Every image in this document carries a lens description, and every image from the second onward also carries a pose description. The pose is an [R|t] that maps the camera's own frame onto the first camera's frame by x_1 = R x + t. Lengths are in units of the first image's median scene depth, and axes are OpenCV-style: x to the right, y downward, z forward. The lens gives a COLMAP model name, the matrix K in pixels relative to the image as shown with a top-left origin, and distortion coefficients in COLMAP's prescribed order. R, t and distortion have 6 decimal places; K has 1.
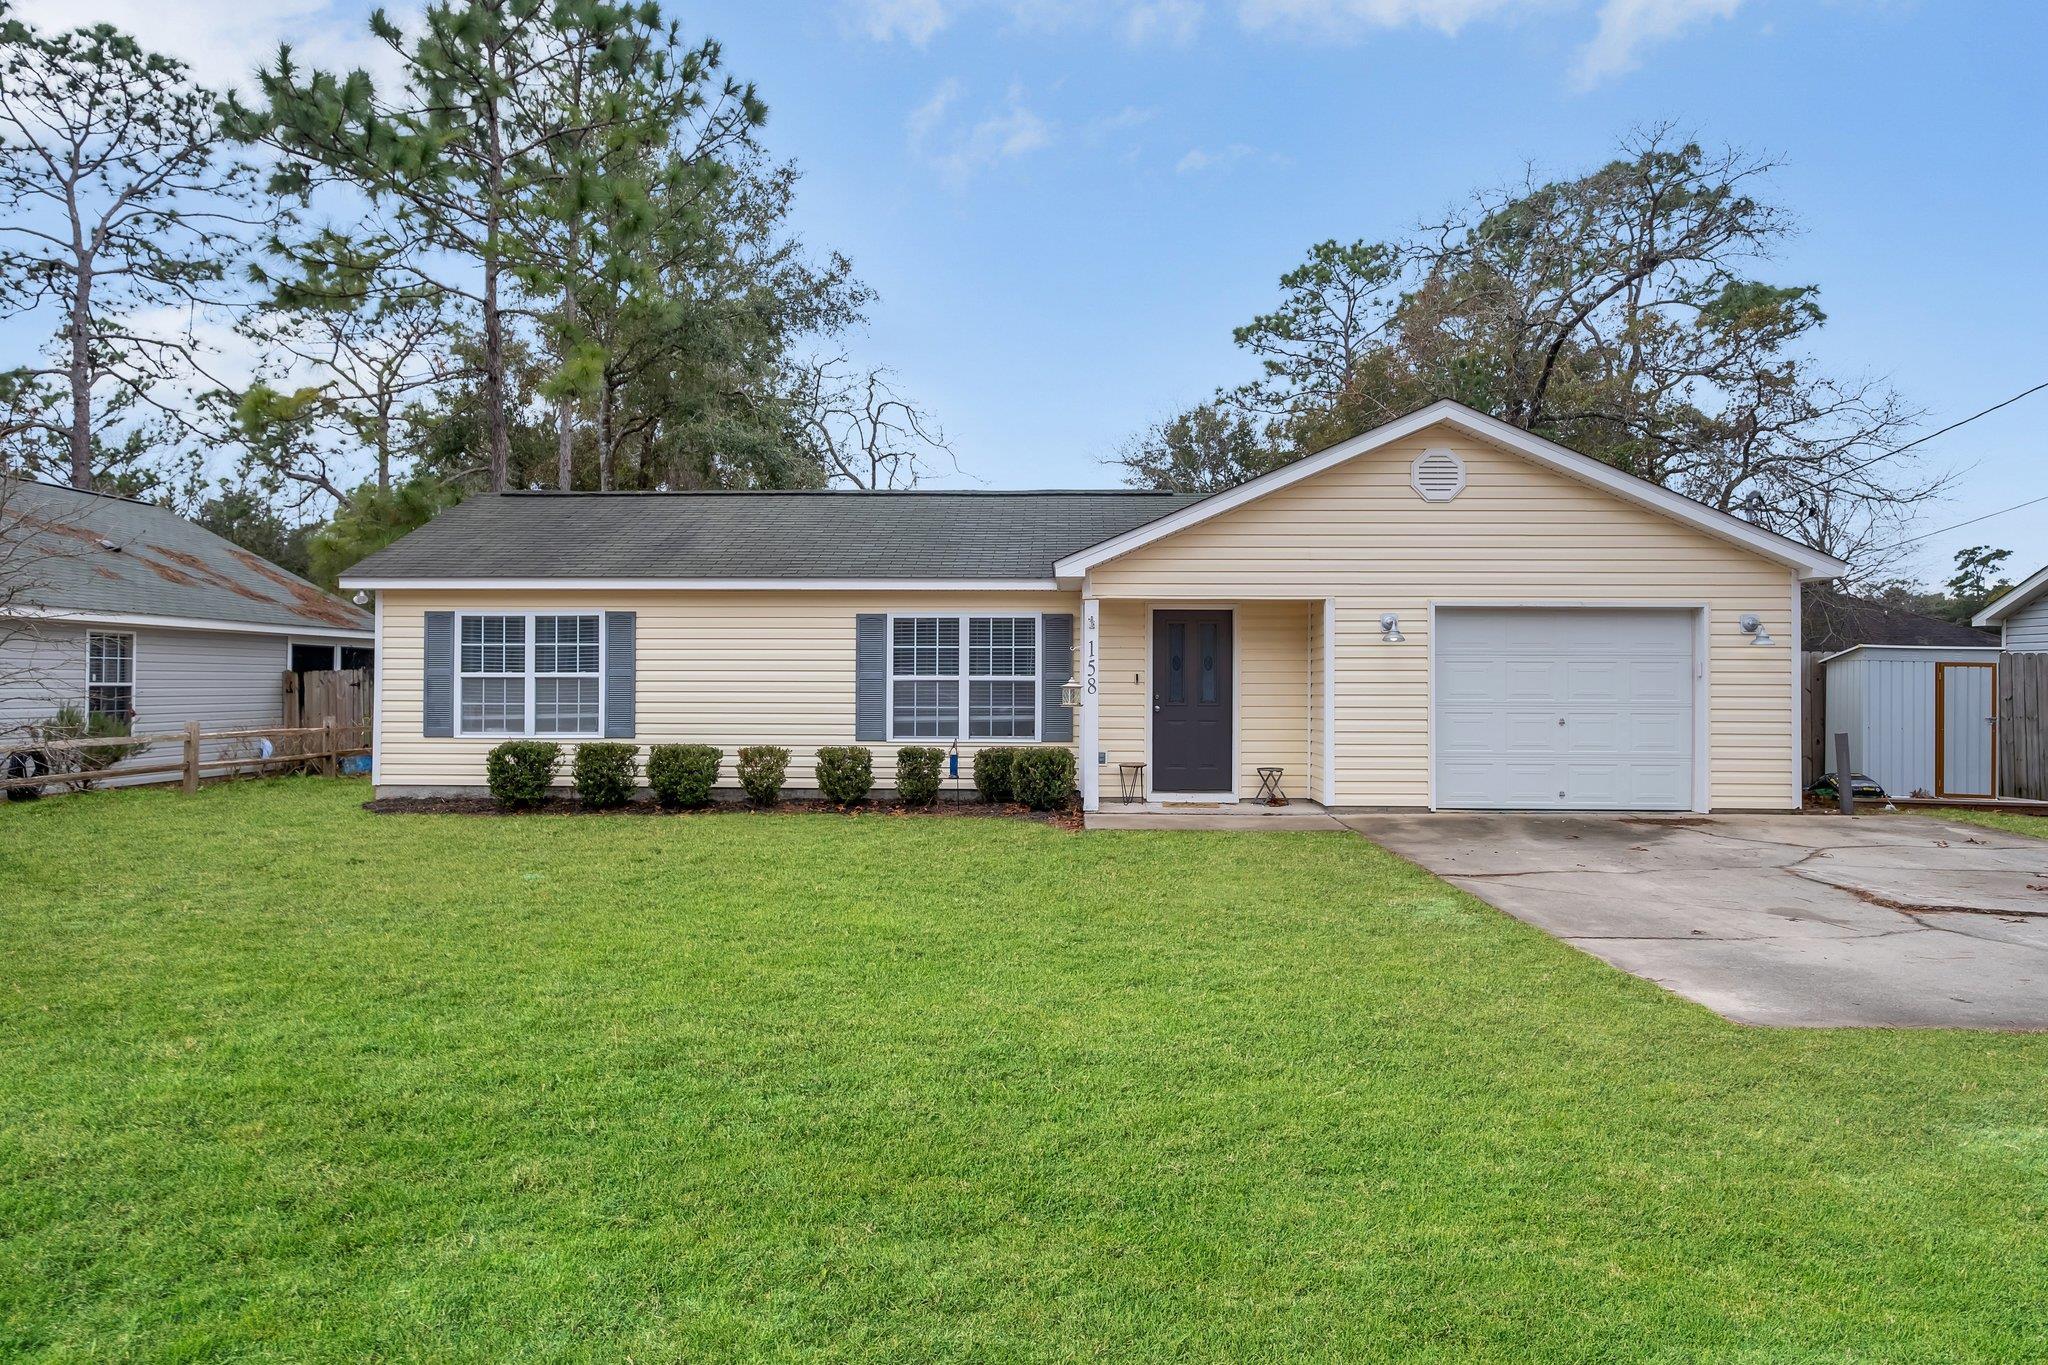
lens RADIAL K [[1271.7, 0, 1024.2], [0, 1271.7, 677.3], [0, 0, 1]] dist [0.001906, 0.002191]
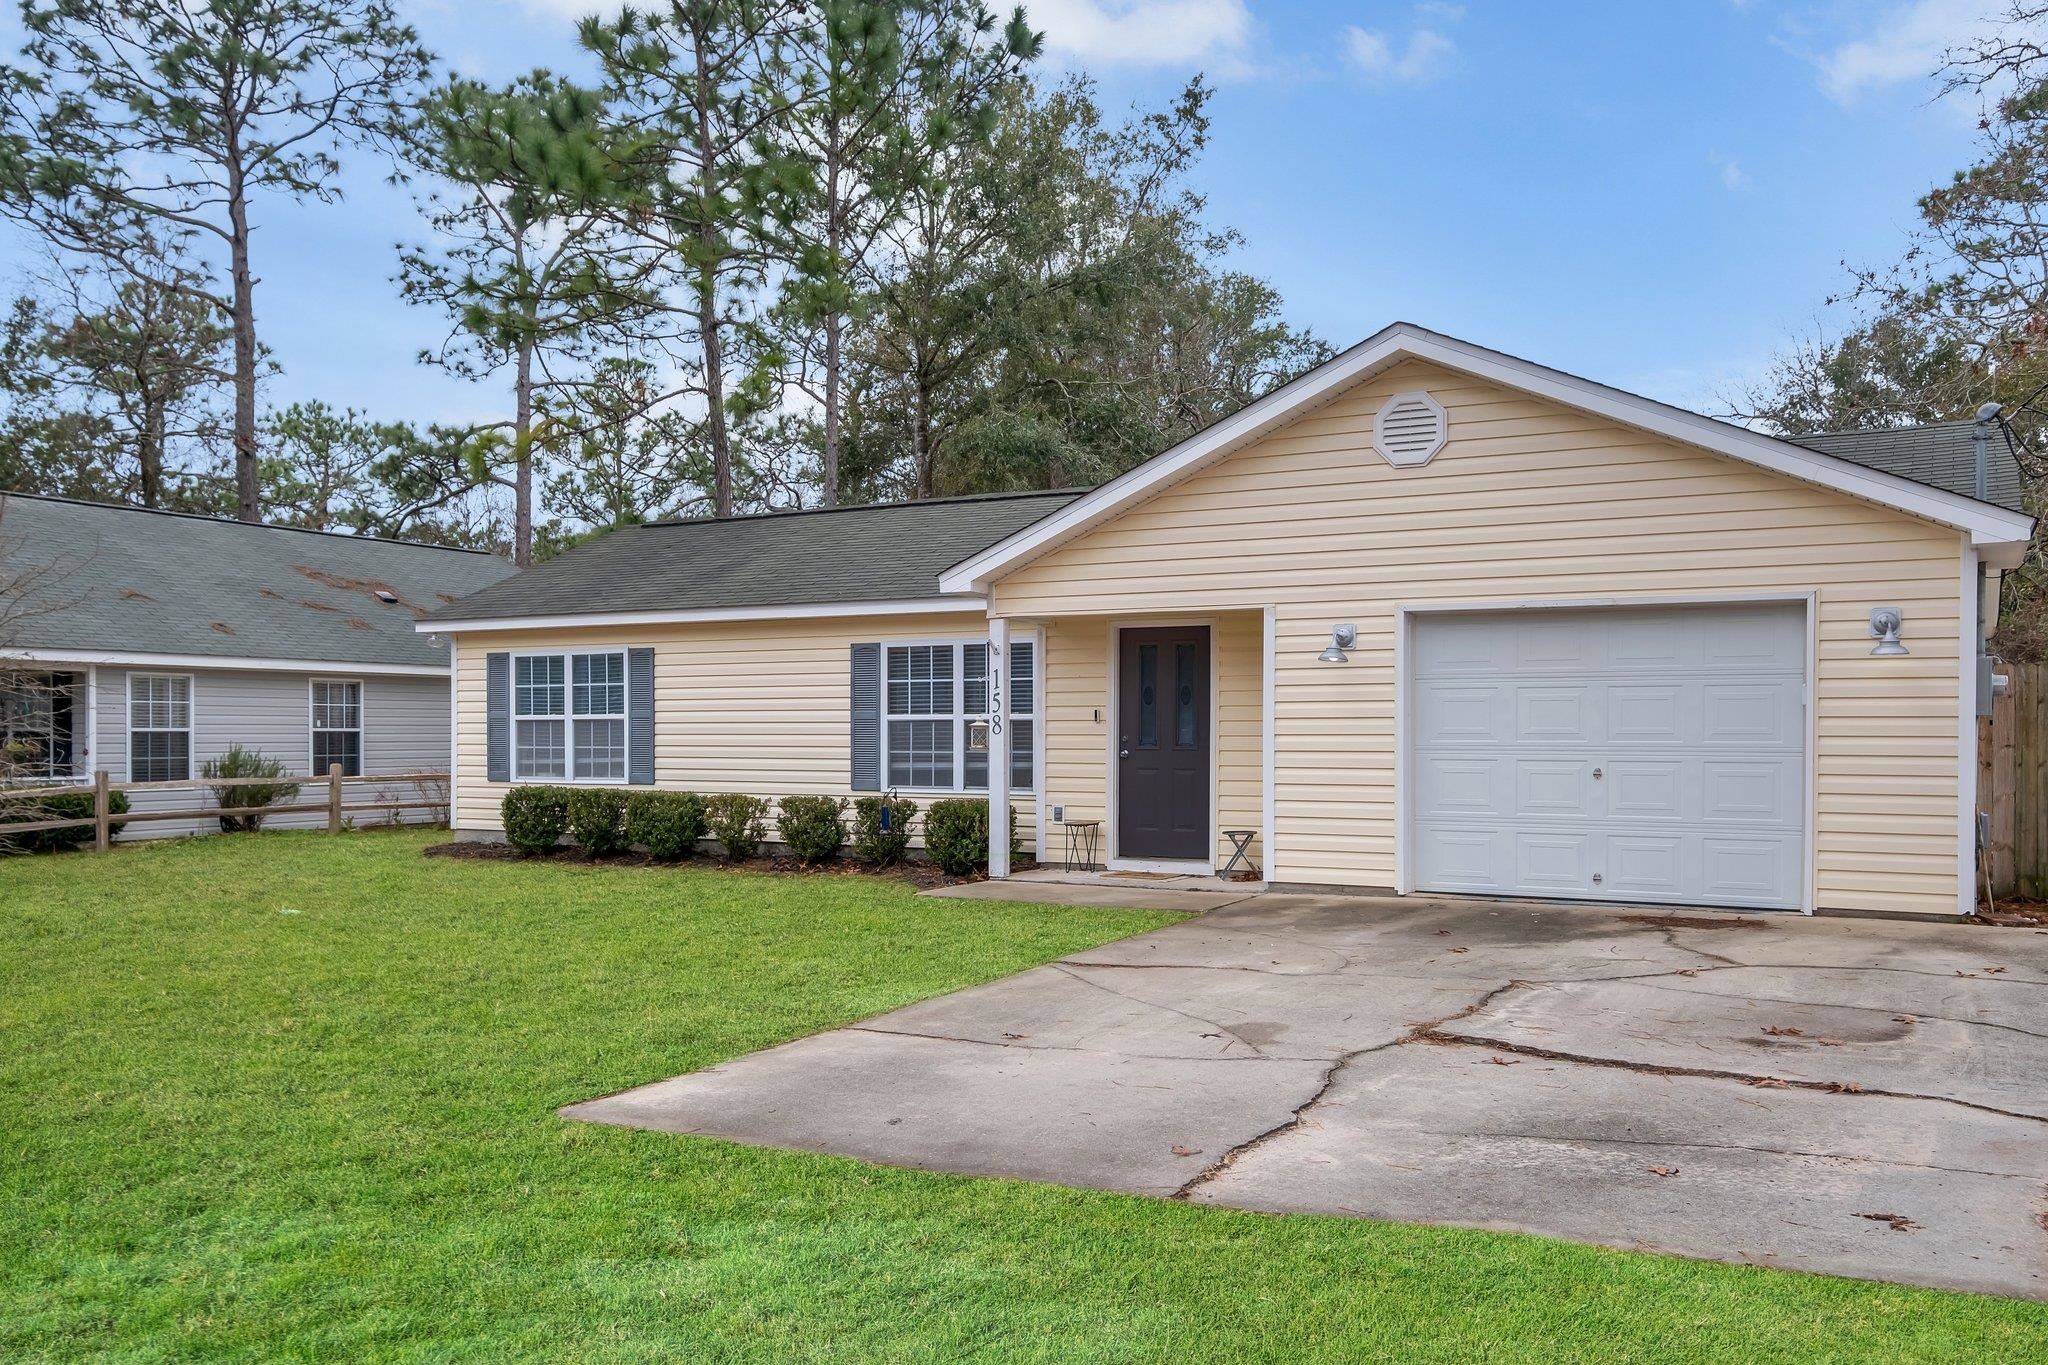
lens RADIAL K [[1624.9, 0, 1018.1], [0, 1624.9, 762.8], [0, 0, 1]] dist [-0.000181, 0.000517]
pose [[0.893243, 0.005436, -0.449541, 0.466773], [0.004873, 0.999751, 0.021772, 0.007558], [0.449547, -0.021638, 0.892994, 0.063011]]
